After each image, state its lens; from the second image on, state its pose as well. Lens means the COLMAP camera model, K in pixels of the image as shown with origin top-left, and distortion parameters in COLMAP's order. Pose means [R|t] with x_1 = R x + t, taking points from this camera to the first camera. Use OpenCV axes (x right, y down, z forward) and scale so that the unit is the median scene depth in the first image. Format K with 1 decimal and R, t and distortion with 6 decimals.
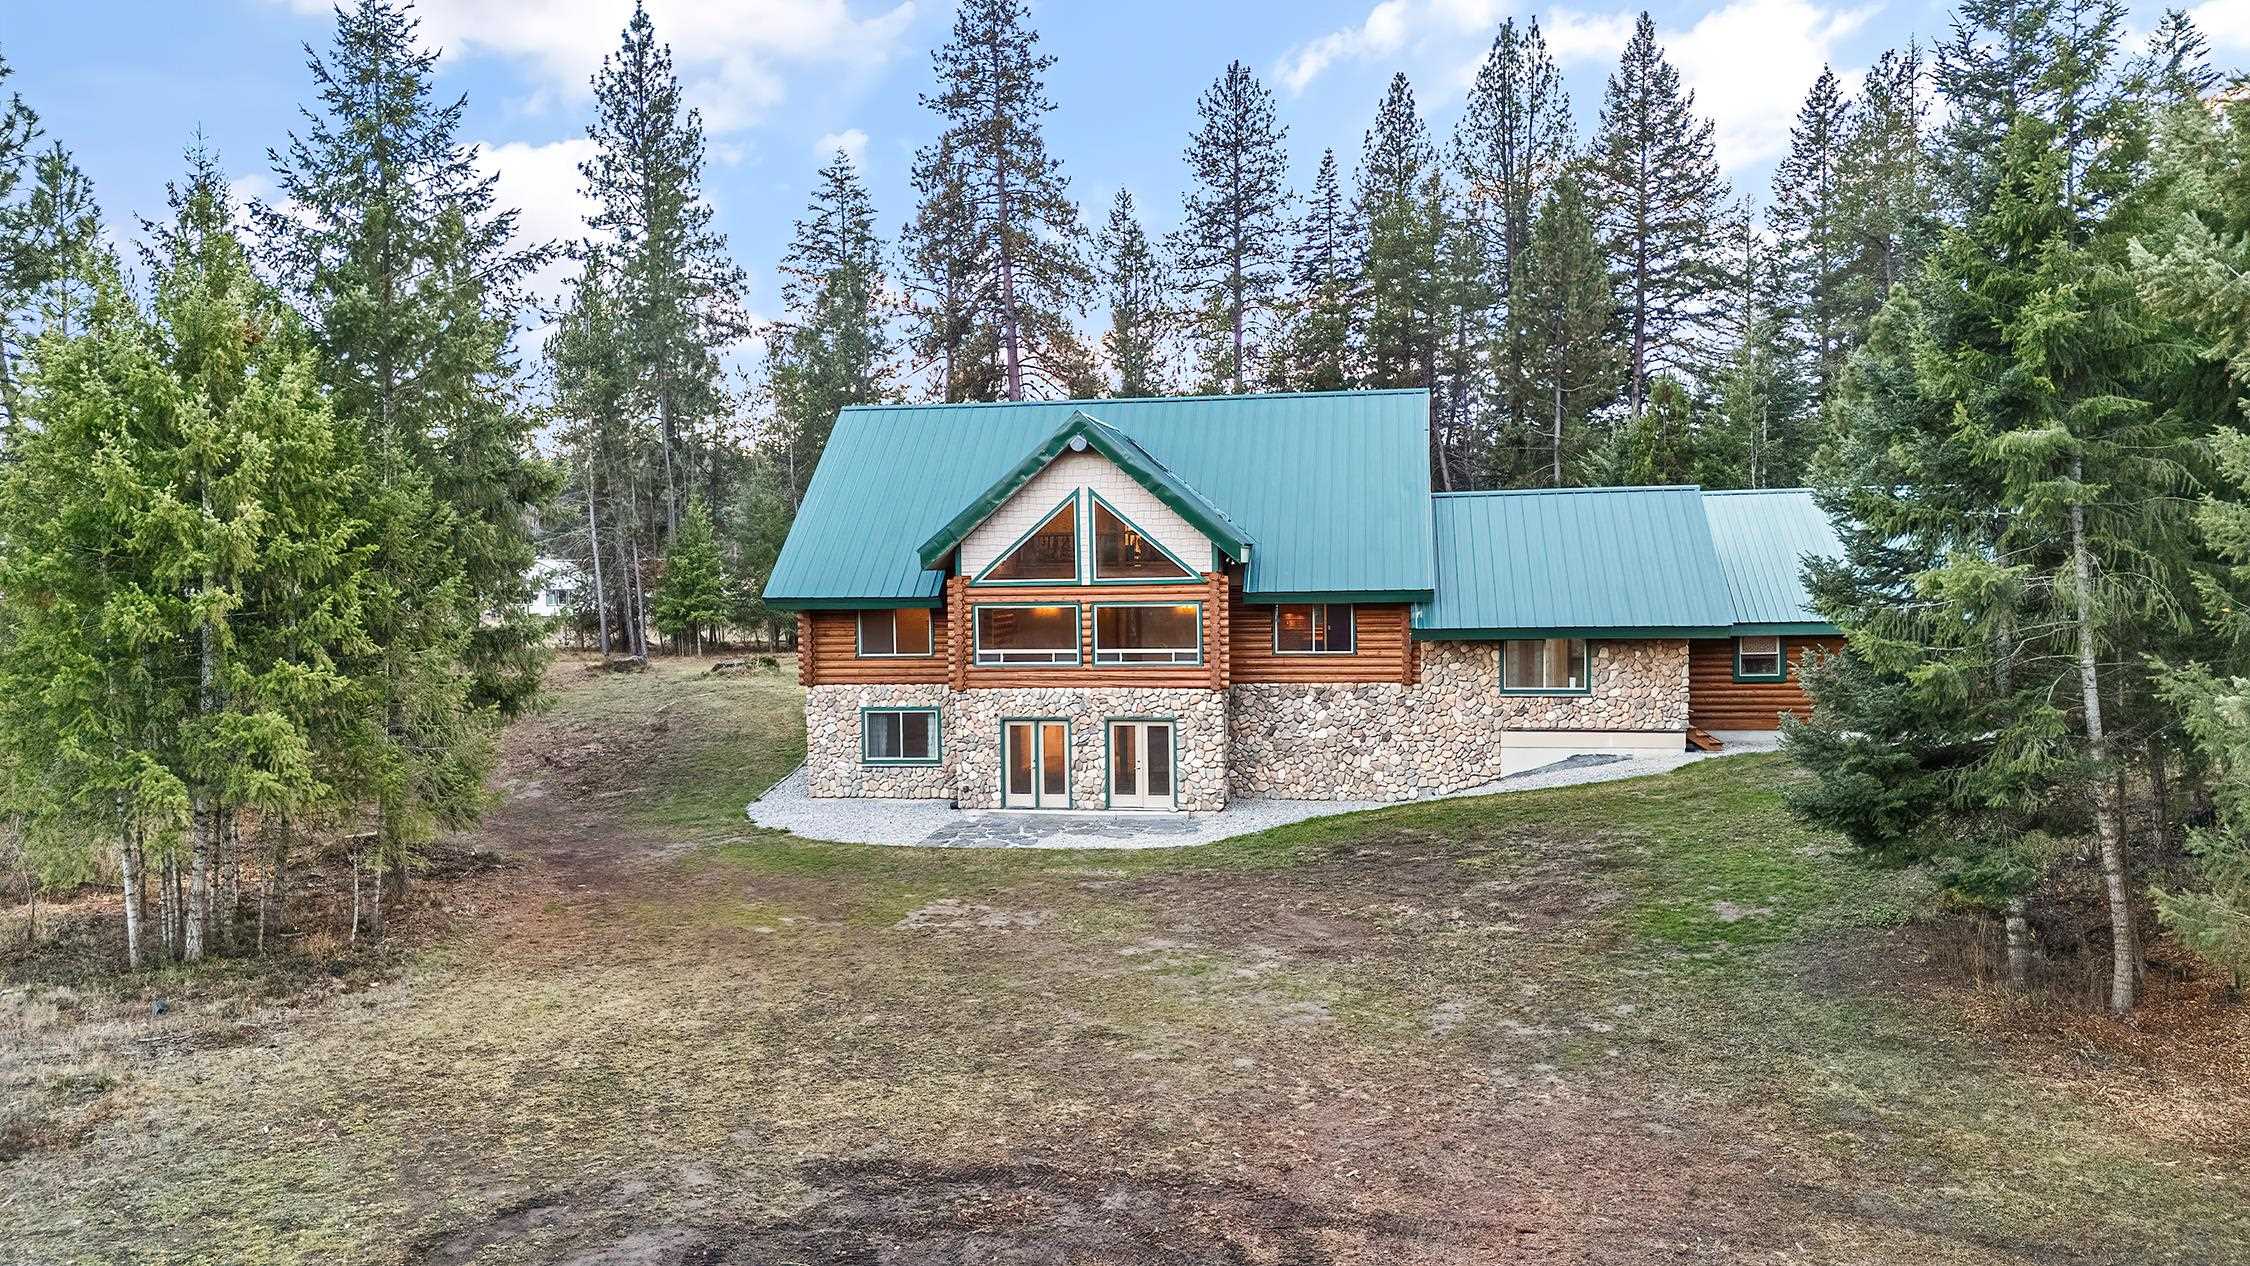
lens RADIAL K [[1557.6, 0, 1125.0], [0, 1557.6, 633.0], [0, 0, 1]] dist [0.000499, 0.000151]
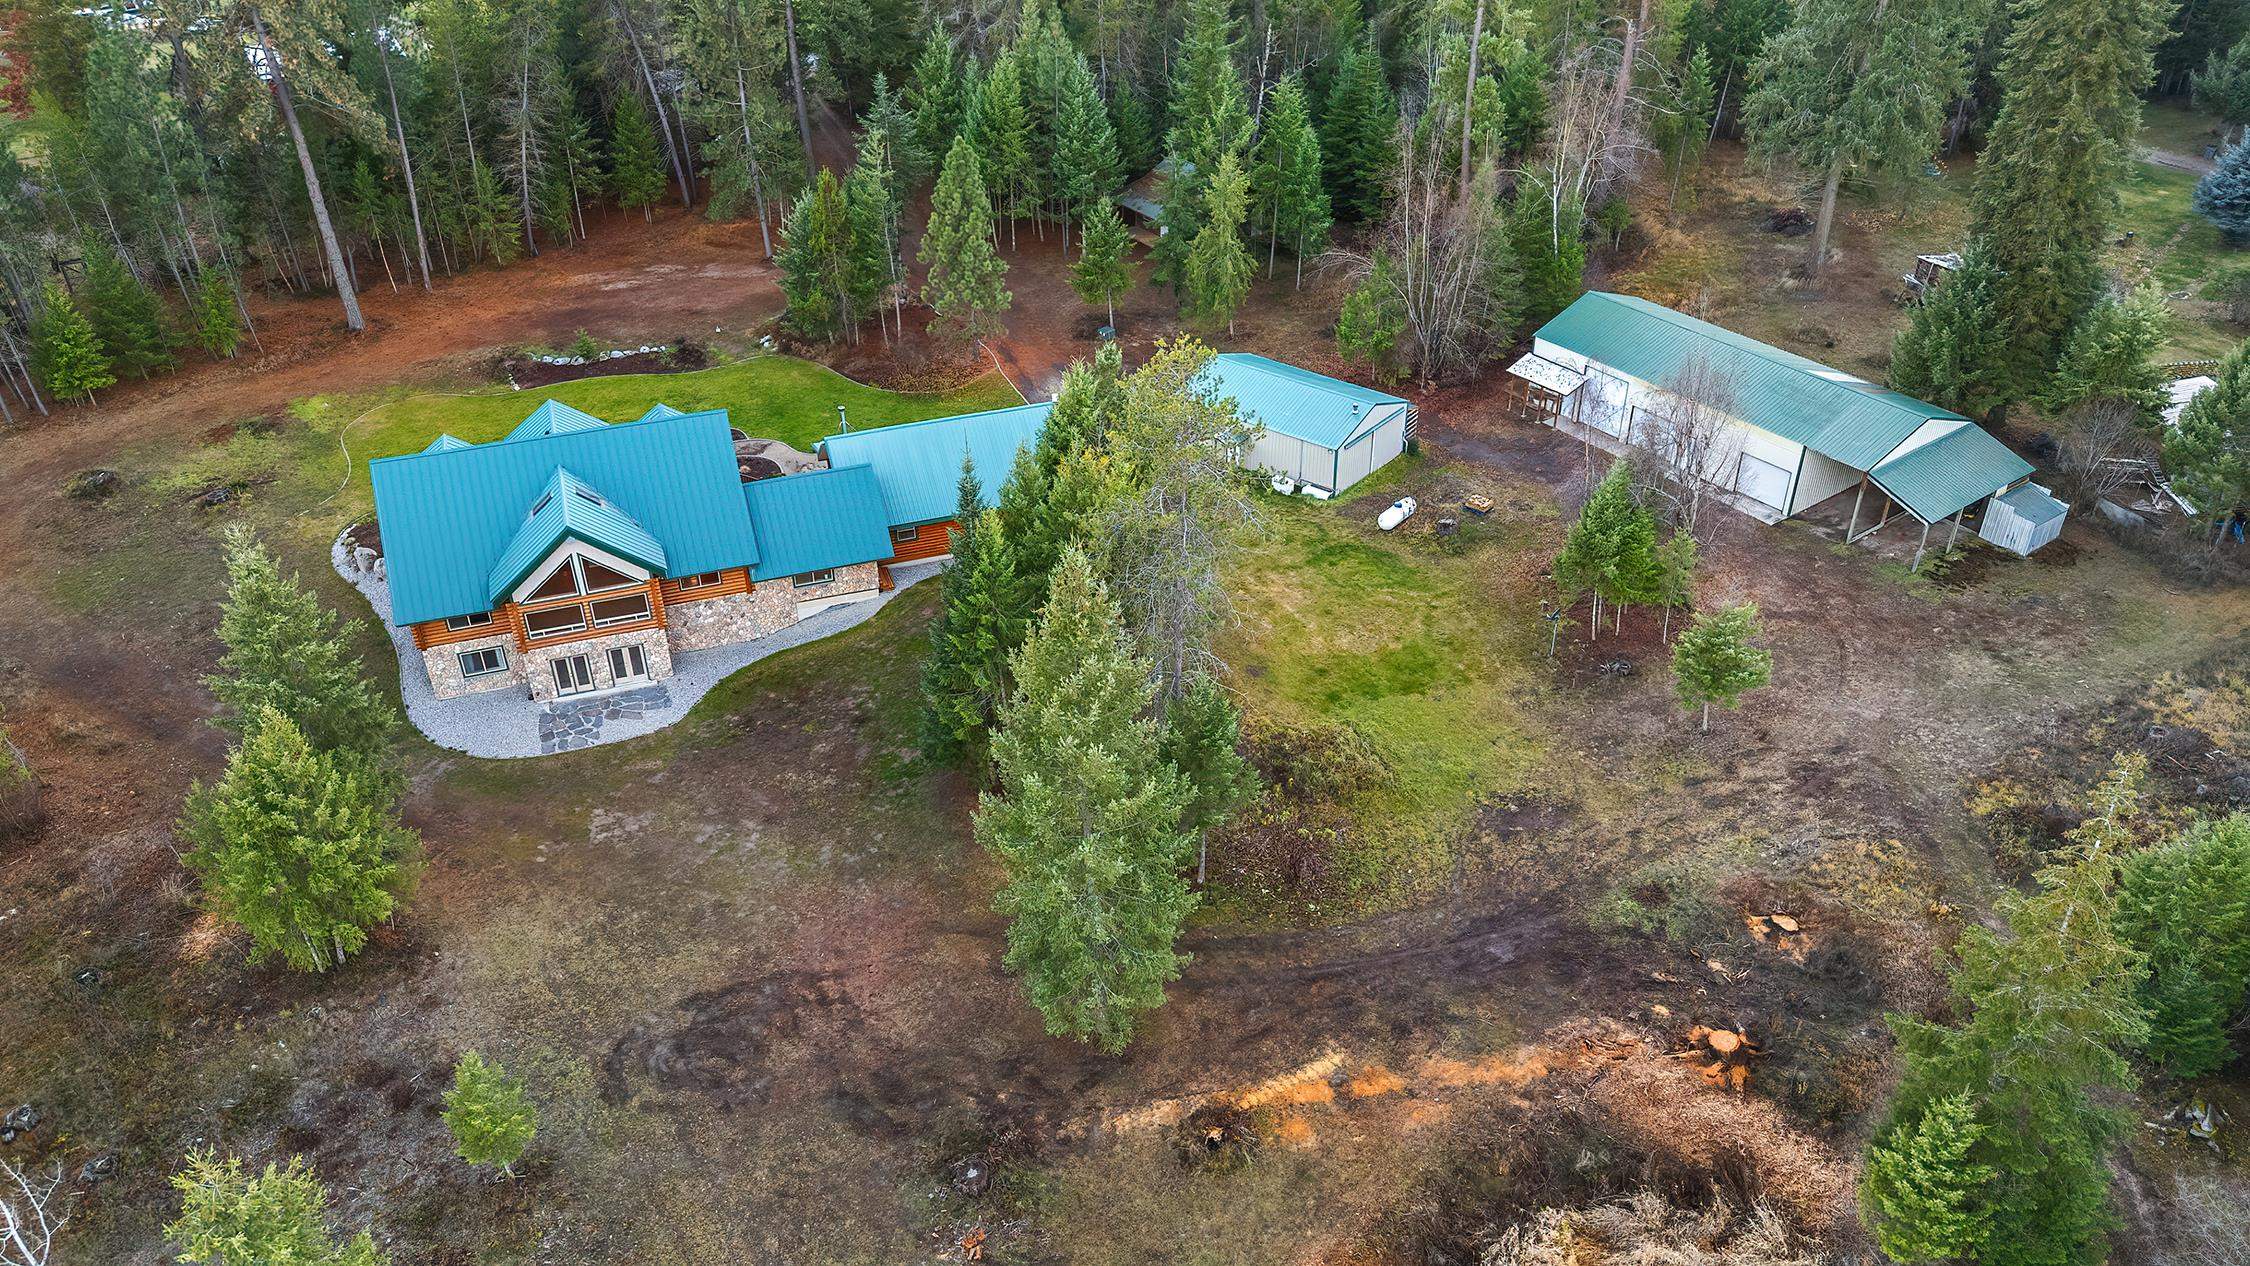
lens RADIAL K [[1557.6, 0, 1125.0], [0, 1557.6, 633.0], [0, 0, 1]] dist [0.000499, 0.000151]
pose [[0.872324, -0.262211, 0.412670, -0.249666], [0.000579, 0.844583, 0.535425, -1.027136], [-0.488928, -0.466825, 0.736902, -0.782675]]
